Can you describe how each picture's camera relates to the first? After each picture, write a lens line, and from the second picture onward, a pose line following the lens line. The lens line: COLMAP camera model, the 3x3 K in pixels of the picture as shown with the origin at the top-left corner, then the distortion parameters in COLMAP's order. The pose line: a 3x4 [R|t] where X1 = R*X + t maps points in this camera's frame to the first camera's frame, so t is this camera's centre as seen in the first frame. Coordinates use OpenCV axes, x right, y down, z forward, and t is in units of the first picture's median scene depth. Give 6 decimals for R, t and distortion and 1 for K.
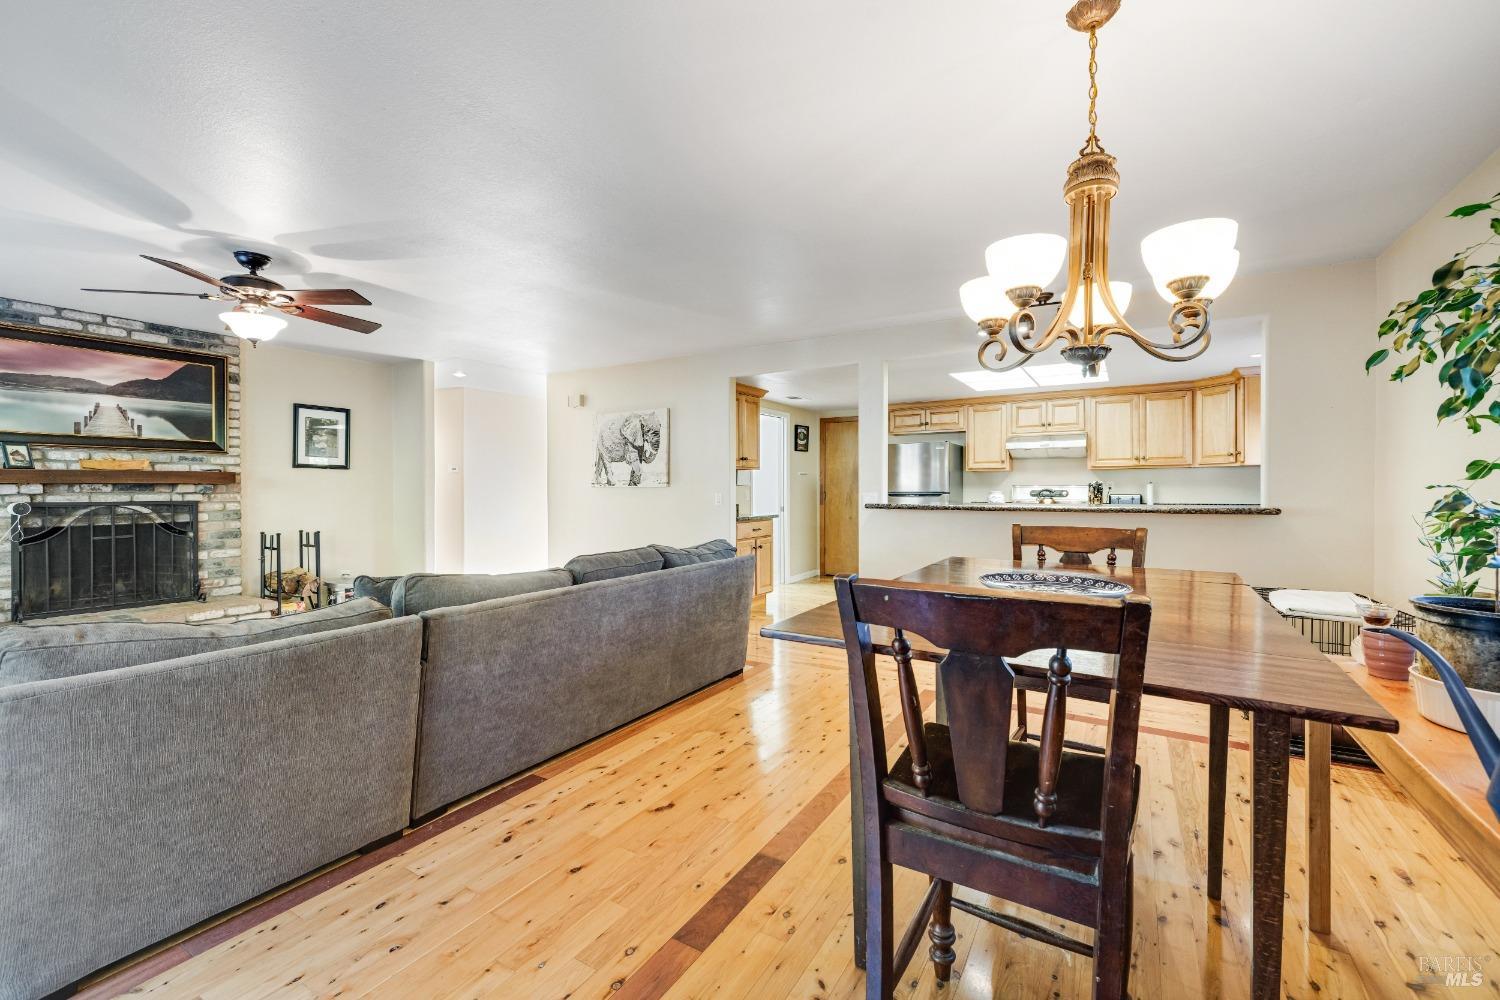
lens RADIAL K [[634.6, 0, 755.1], [0, 634.6, 492.5], [0, 0, 1]] dist [-0.000776, -0.001283]
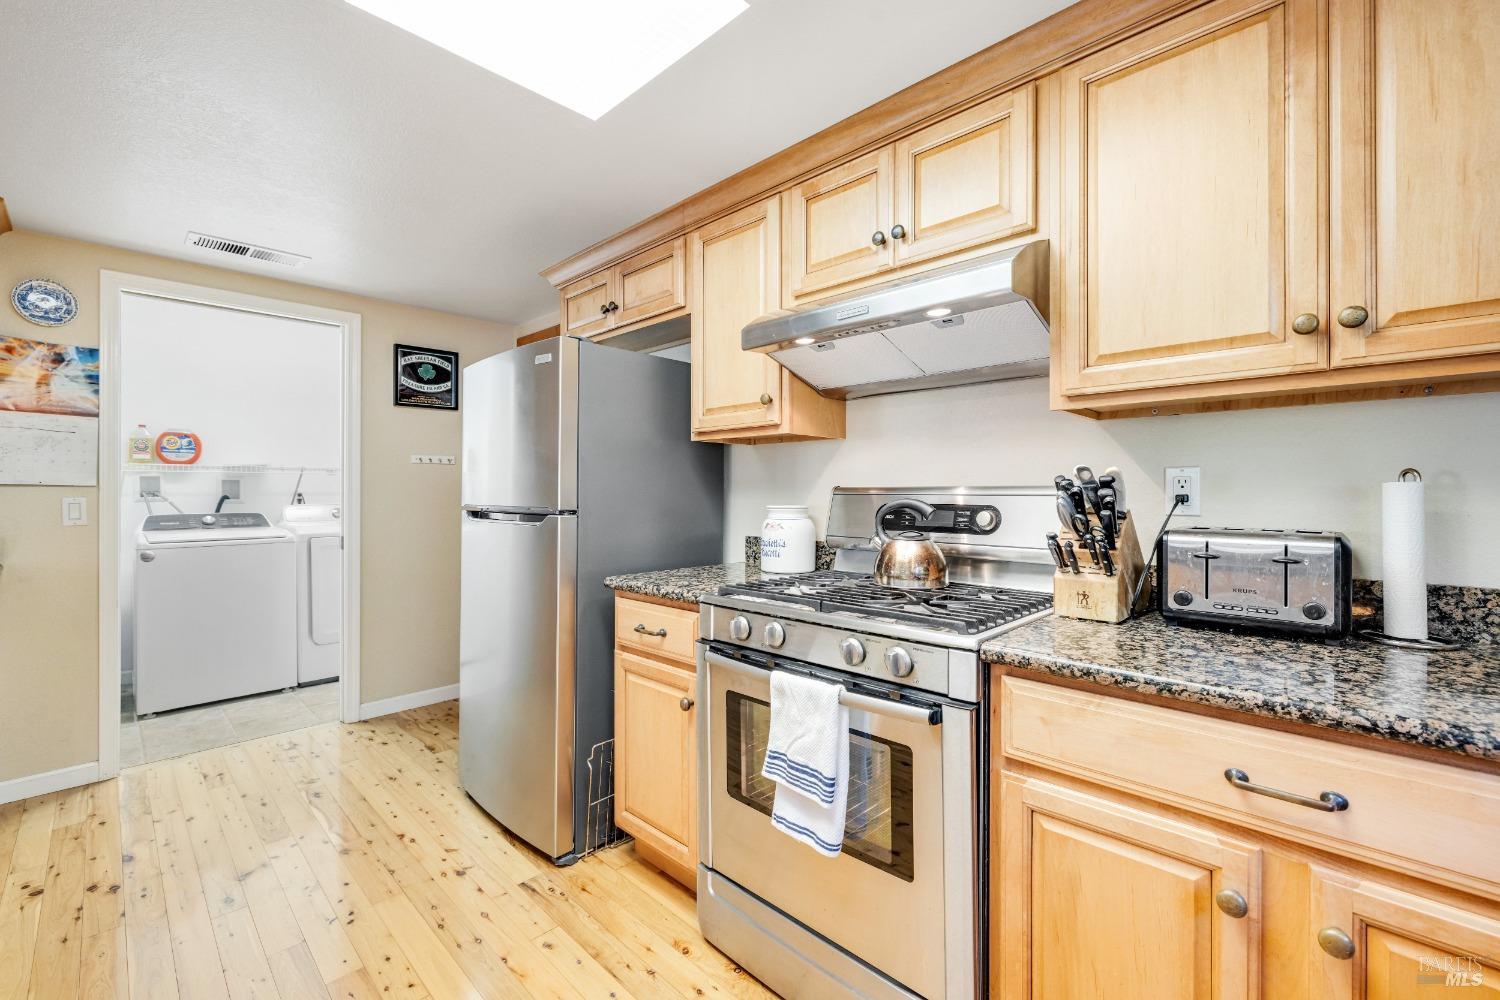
lens RADIAL K [[634.6, 0, 738.2], [0, 634.6, 490.9], [0, 0, 1]] dist [-0.000776, -0.001283]
pose [[0.971608, 0.002217, -0.236588, 0.506310], [-0.002734, 0.999995, -0.001859, -0.009803], [0.236582, 0.002453, 0.971608, 0.820780]]
